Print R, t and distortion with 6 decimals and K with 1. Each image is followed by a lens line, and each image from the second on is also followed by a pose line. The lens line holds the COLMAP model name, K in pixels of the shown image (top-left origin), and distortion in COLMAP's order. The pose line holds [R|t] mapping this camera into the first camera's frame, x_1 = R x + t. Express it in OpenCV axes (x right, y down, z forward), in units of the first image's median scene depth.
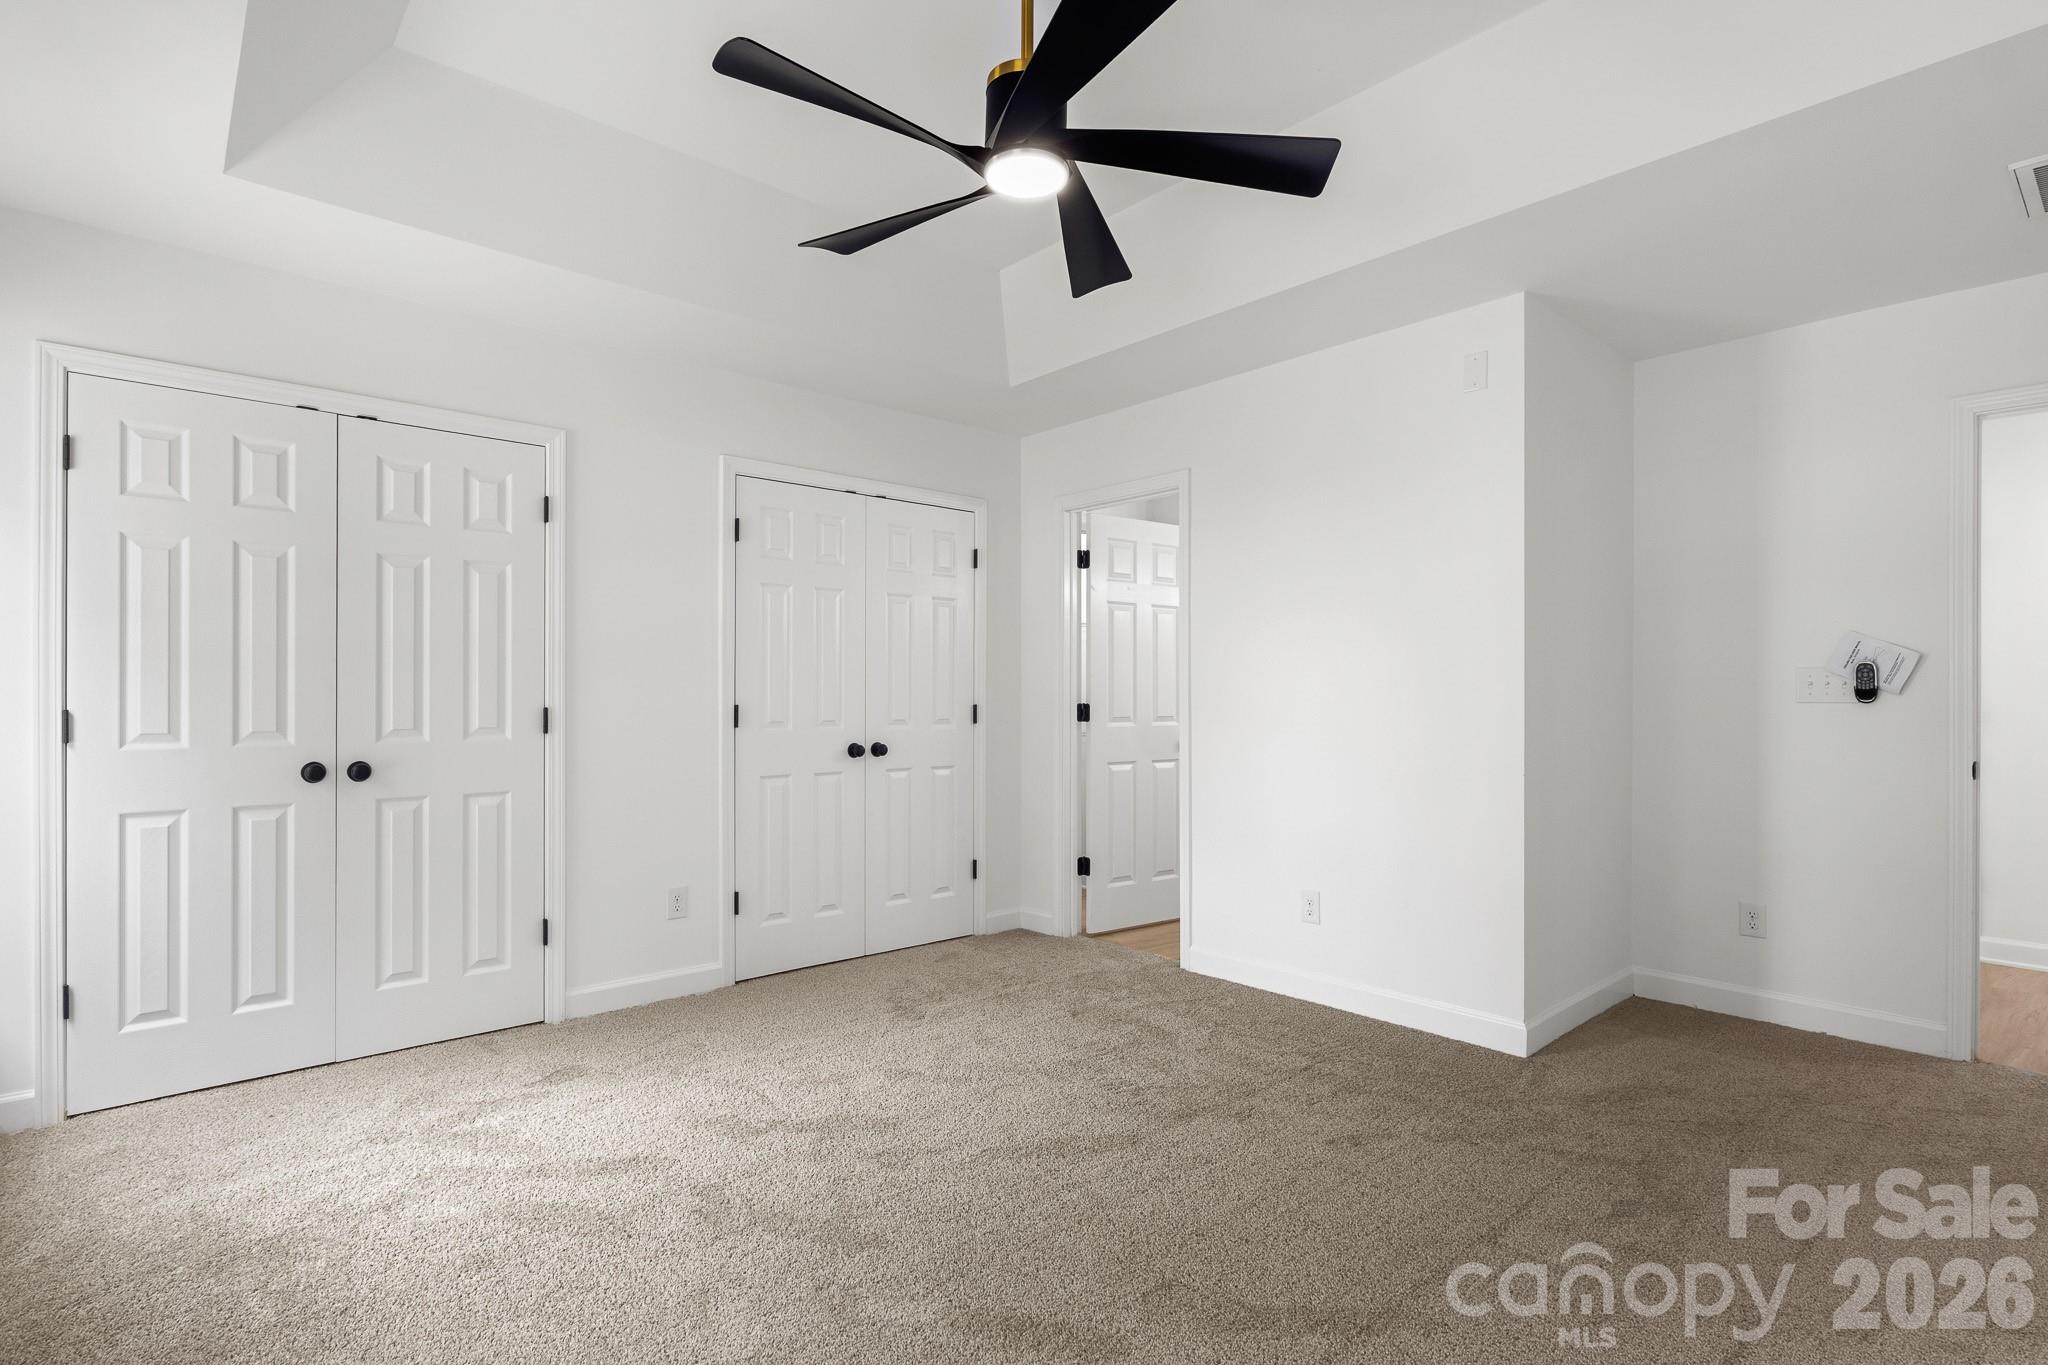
lens RADIAL K [[1043.3, 0, 1018.1], [0, 1043.3, 695.6], [0, 0, 1]] dist [0.002821, 0.000084]
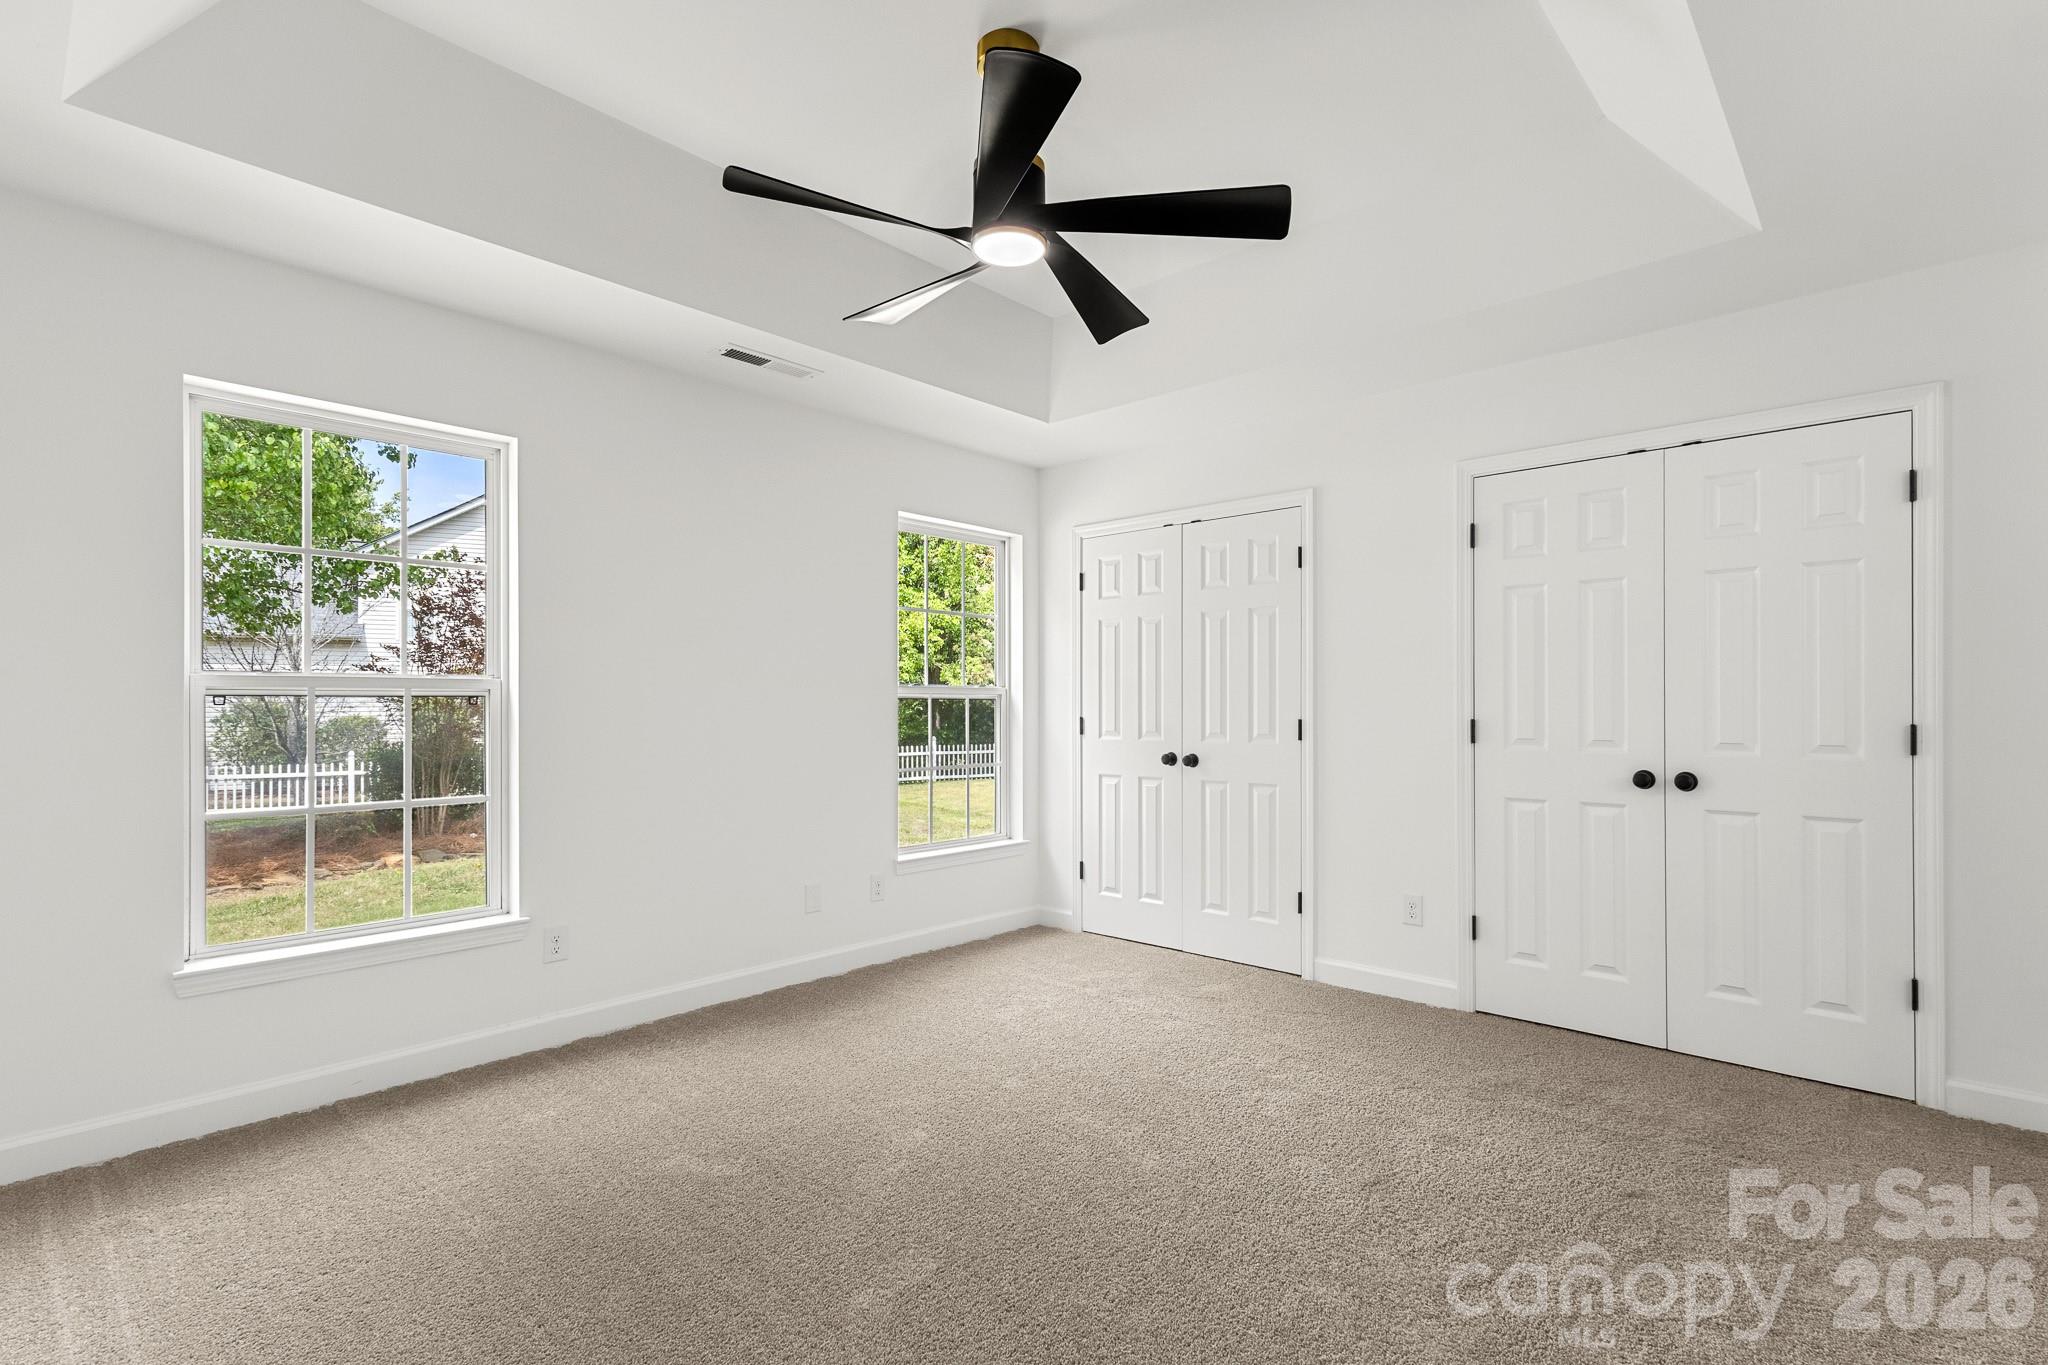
lens RADIAL K [[968.1, 0, 1024.7], [0, 968.1, 707.4], [0, 0, 1]] dist [-0.001185, -0.000764]
pose [[0.079212, -0.002198, -0.996855, 0.650045], [-0.001296, 0.999996, -0.002308, 0.000532], [0.996857, 0.001474, 0.079209, 0.586091]]
